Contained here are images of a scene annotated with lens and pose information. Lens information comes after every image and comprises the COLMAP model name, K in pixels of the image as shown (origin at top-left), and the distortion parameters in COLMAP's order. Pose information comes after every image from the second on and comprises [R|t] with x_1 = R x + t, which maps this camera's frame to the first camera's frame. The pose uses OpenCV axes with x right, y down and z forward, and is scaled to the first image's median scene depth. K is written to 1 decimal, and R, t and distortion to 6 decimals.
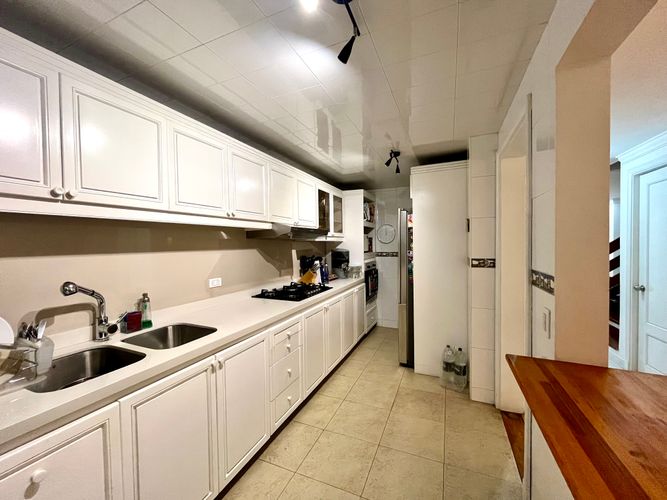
lens RADIAL K [[269.1, 0, 330.4], [0, 269.1, 250.1], [0, 0, 1]] dist [-0.012764, 0.000028]
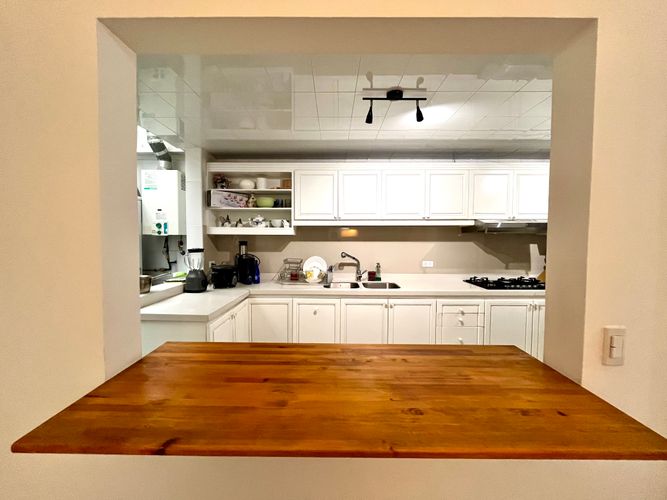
lens RADIAL K [[269.1, 0, 330.4], [0, 269.1, 250.1], [0, 0, 1]] dist [-0.012764, 0.000028]
pose [[0.388941, 0.055715, -0.919576, 0.726846], [-0.027380, 0.998428, 0.048912, -0.010263], [0.920855, 0.006154, 0.389855, -0.046072]]
